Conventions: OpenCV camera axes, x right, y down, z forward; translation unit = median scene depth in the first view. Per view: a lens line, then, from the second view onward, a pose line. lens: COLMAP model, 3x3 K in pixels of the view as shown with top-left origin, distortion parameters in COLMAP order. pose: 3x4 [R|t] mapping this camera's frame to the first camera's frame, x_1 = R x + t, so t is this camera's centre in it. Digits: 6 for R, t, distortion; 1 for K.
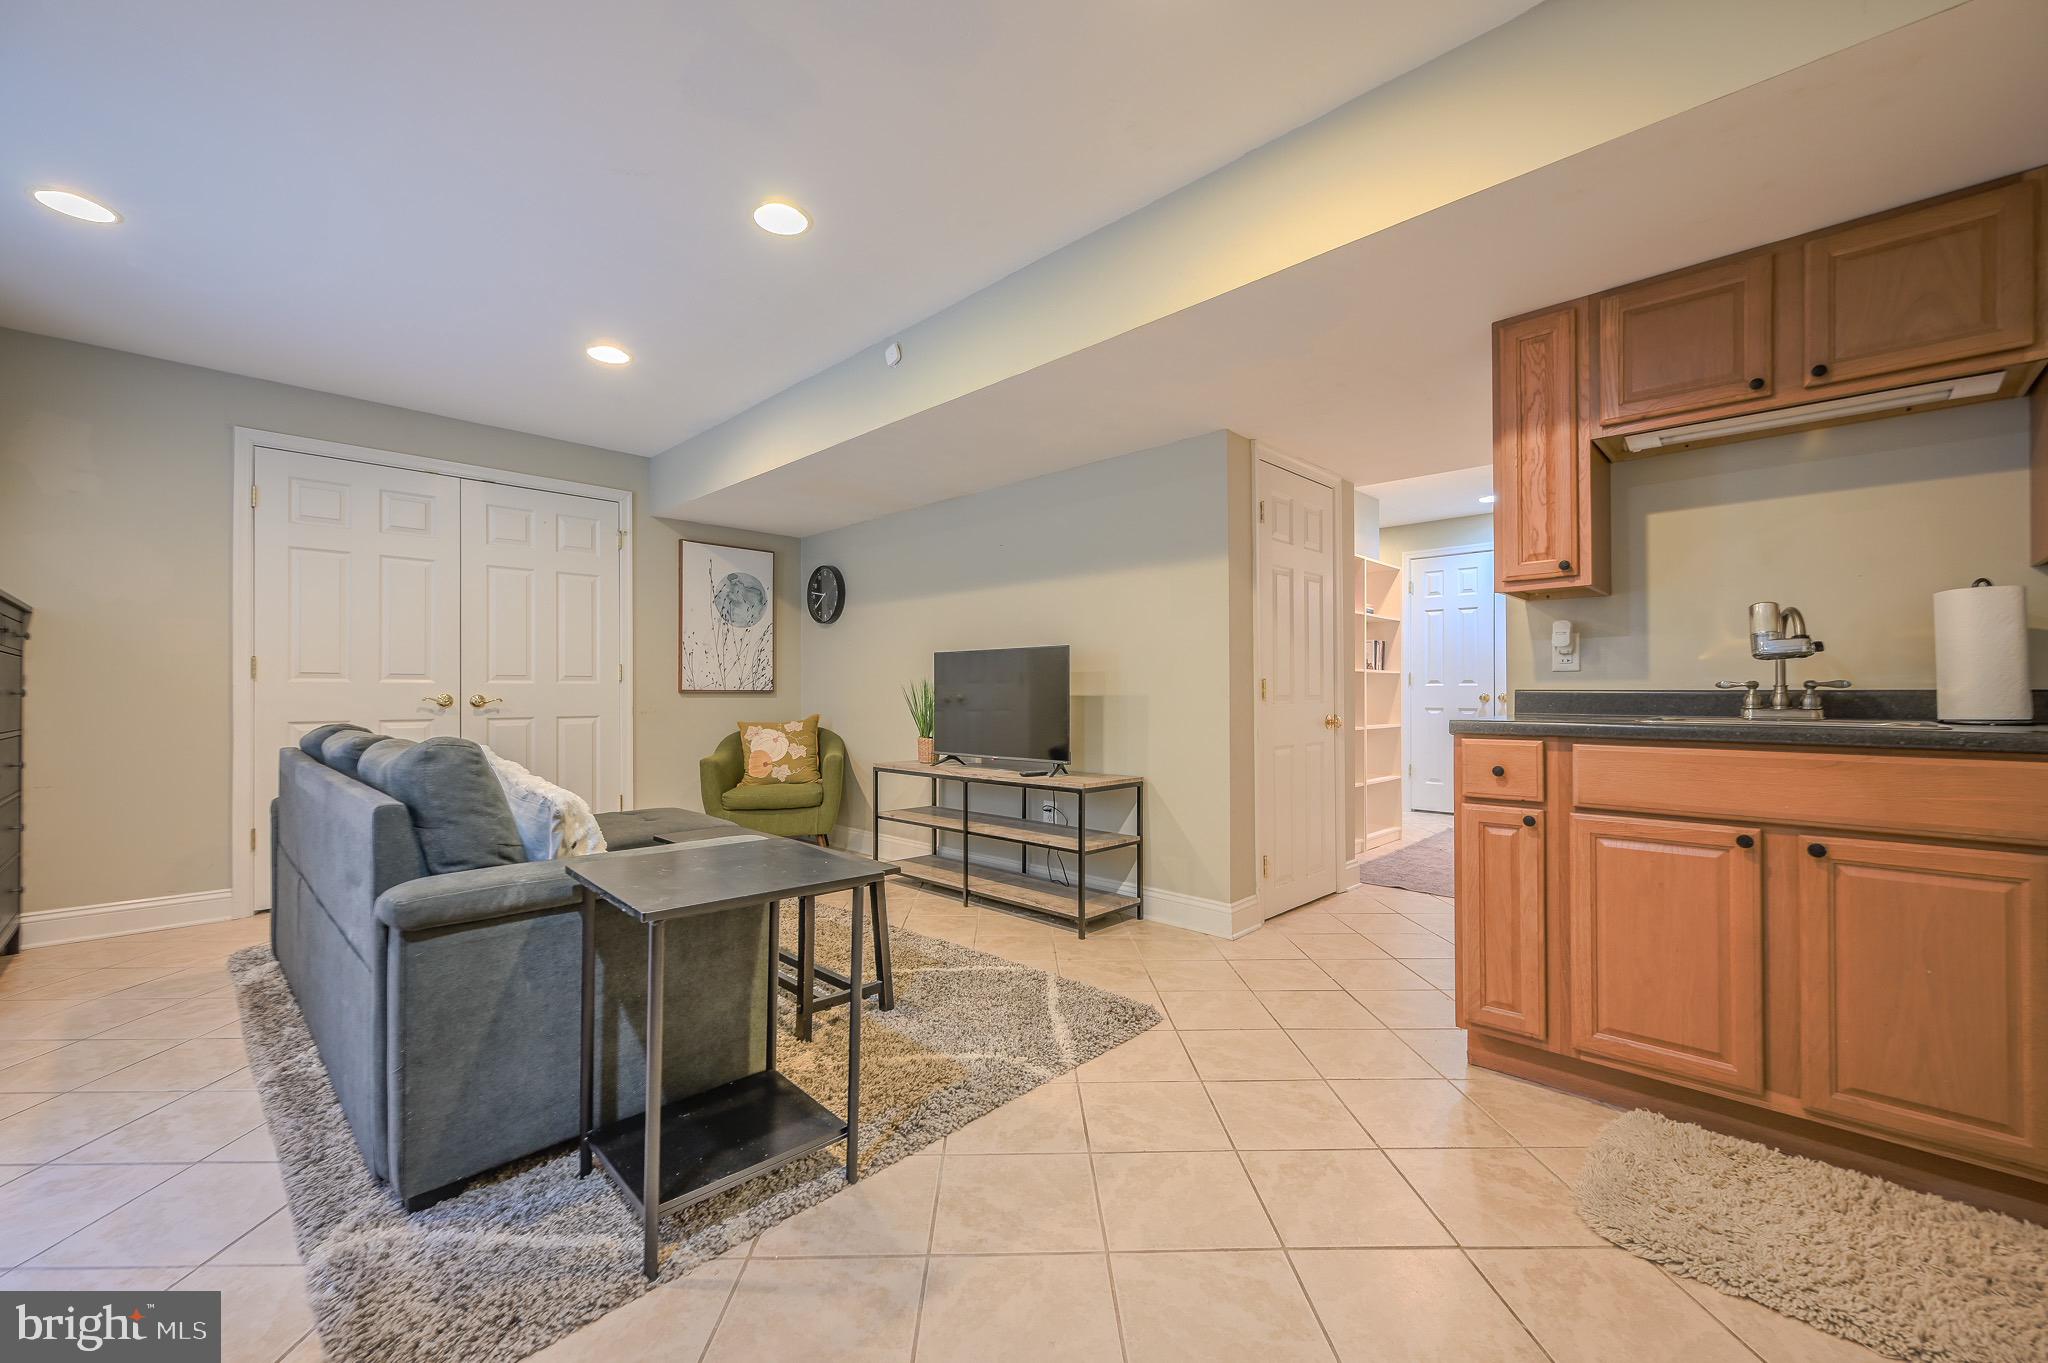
lens RADIAL K [[823.4, 0, 1027.8], [0, 823.4, 689.2], [0, 0, 1]] dist [0.000892, 0.000332]
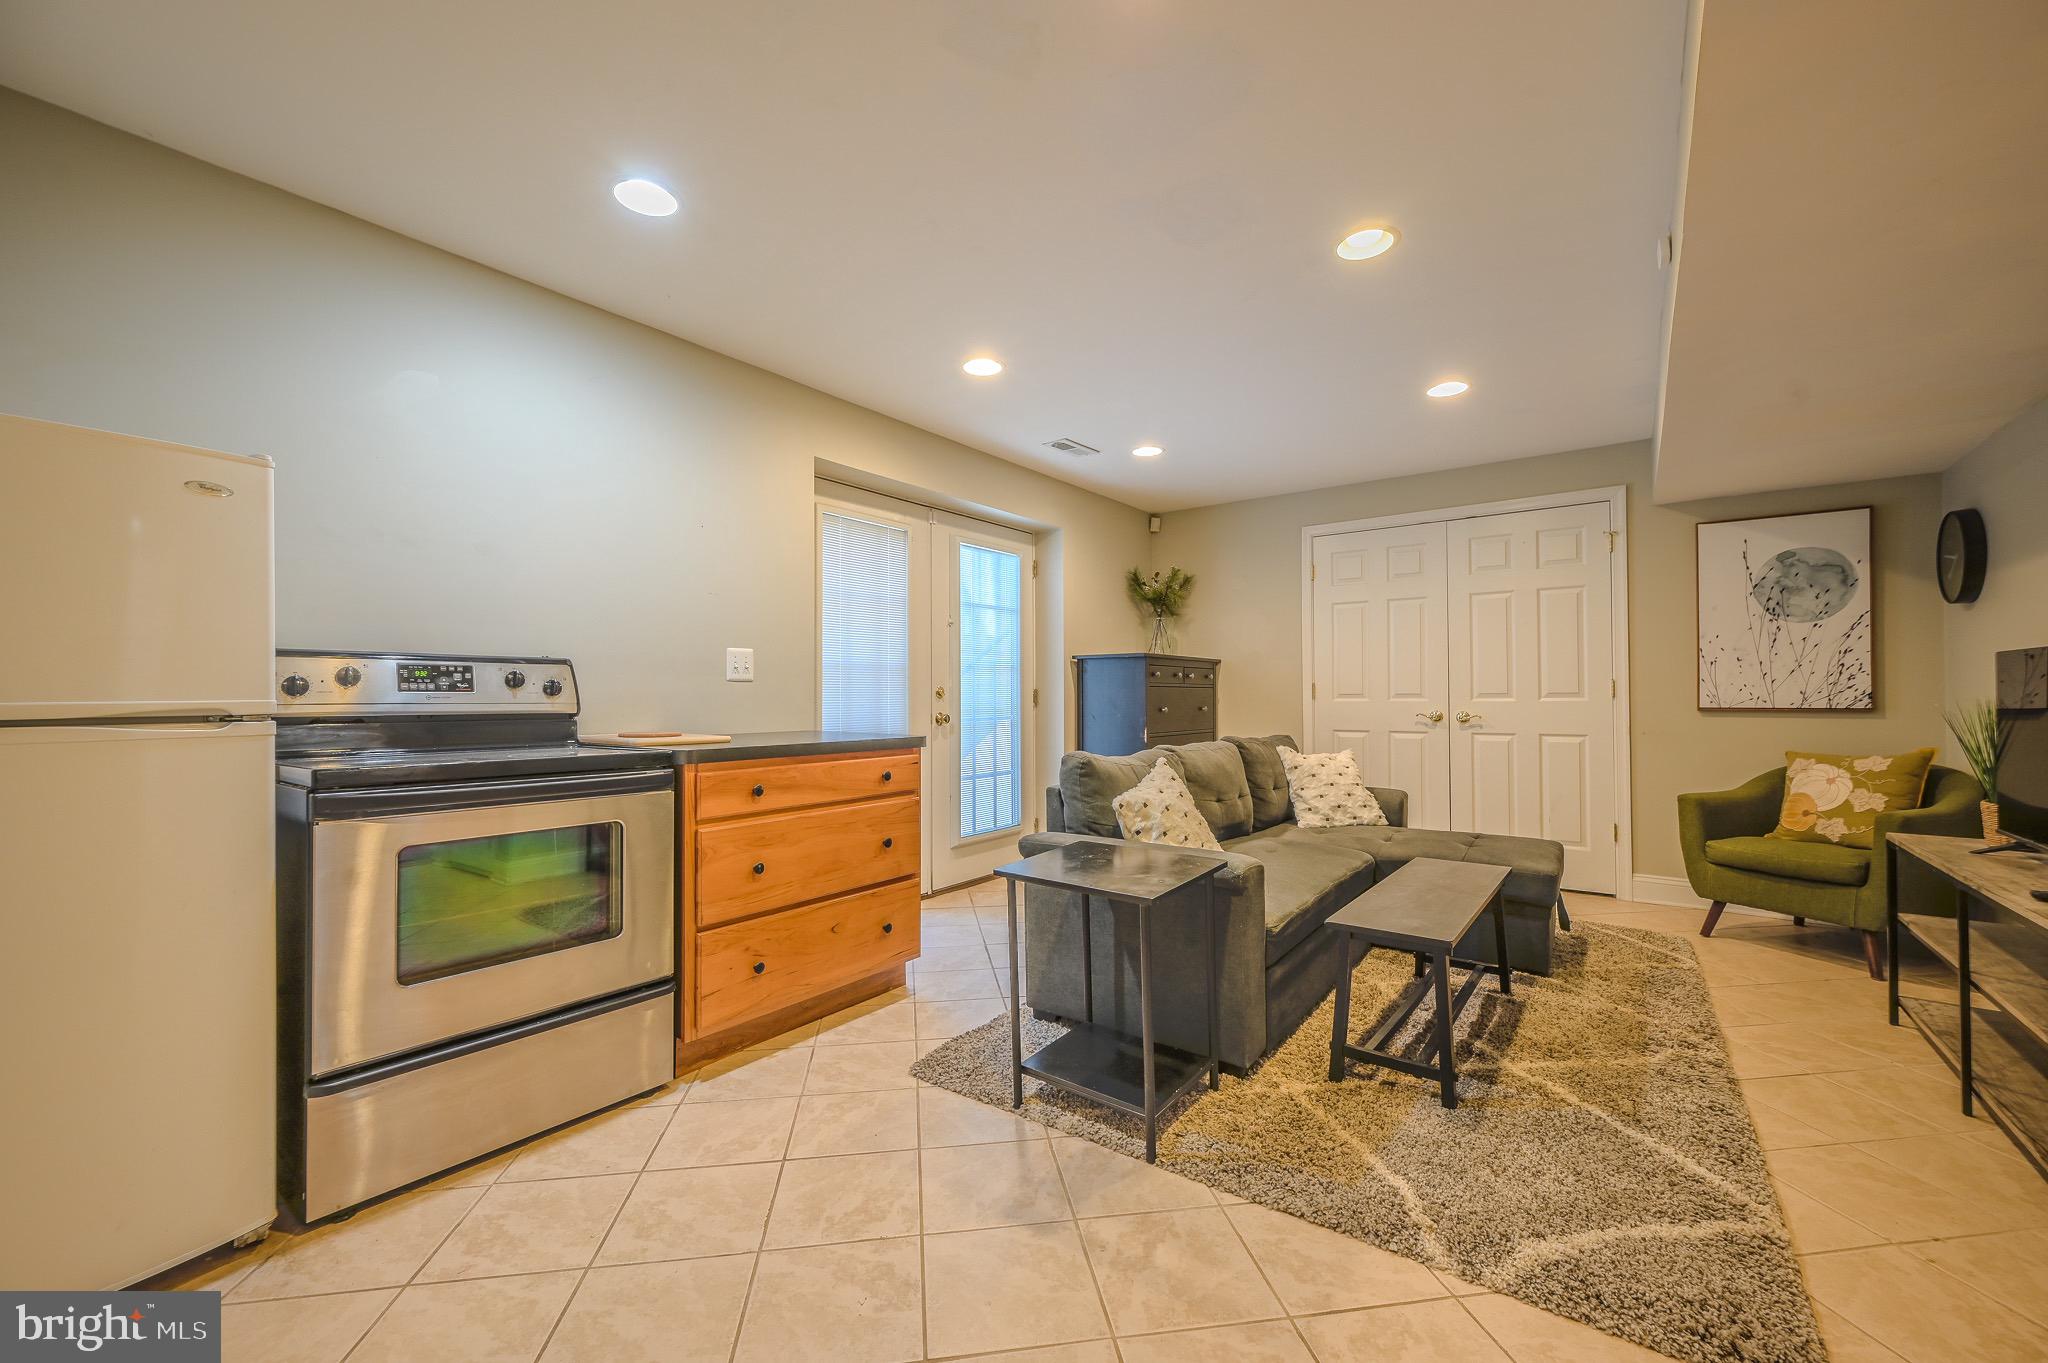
lens RADIAL K [[823.4, 0, 1024.9], [0, 823.4, 686.7], [0, 0, 1]] dist [0.000892, 0.000332]
pose [[0.116082, -0.011462, -0.993174, 0.315628], [0.010538, 0.999891, -0.010307, -0.018636], [0.993184, -0.009270, 0.116190, 0.241080]]
